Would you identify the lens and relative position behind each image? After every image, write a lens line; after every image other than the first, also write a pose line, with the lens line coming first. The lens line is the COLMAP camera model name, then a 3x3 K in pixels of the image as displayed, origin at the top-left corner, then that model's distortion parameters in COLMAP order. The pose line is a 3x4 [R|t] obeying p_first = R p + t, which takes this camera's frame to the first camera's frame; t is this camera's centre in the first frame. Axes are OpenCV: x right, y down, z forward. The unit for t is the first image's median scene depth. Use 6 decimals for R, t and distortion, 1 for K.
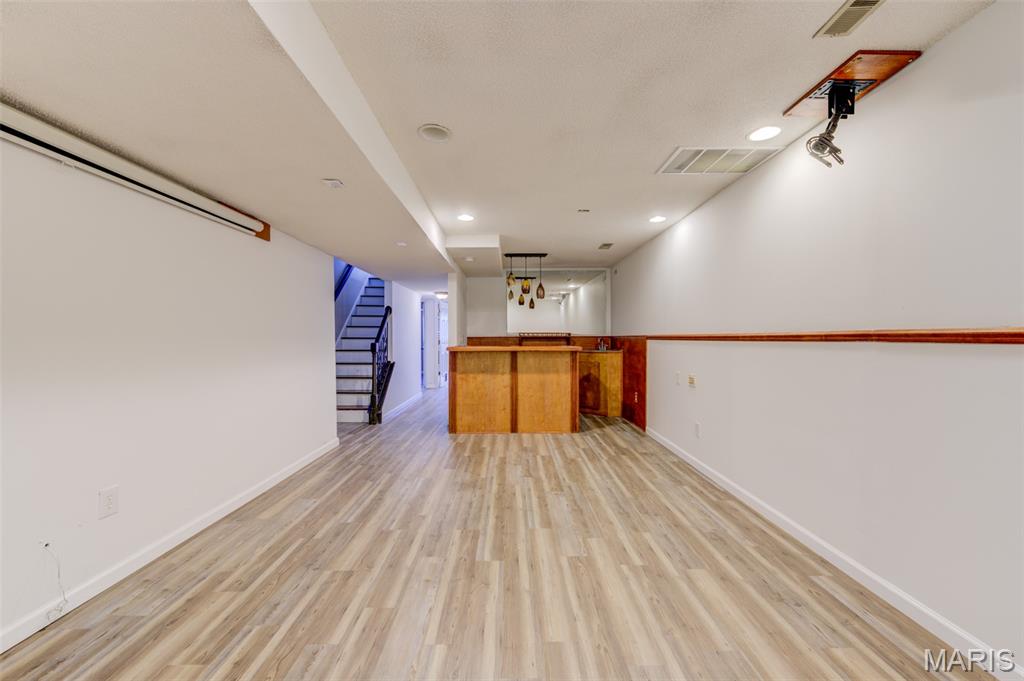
lens RADIAL K [[402.6, 0, 515.1], [0, 402.6, 339.6], [0, 0, 1]] dist [0.011416, -0.003343]
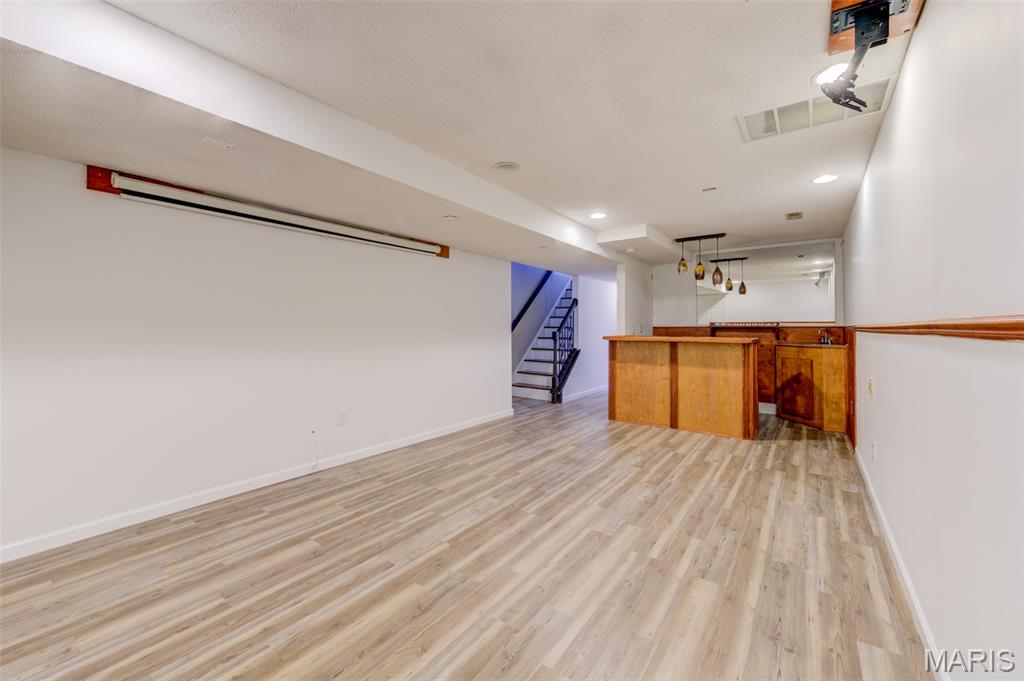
lens RADIAL K [[415.5, 0, 508.8], [0, 415.5, 317.6], [0, 0, 1]] dist [0.009813, -0.000321]
pose [[0.799444, -0.008979, -0.600673, 0.287559], [-0.007869, 0.999646, -0.025415, -0.000377], [0.600689, 0.025044, 0.799091, -0.018536]]
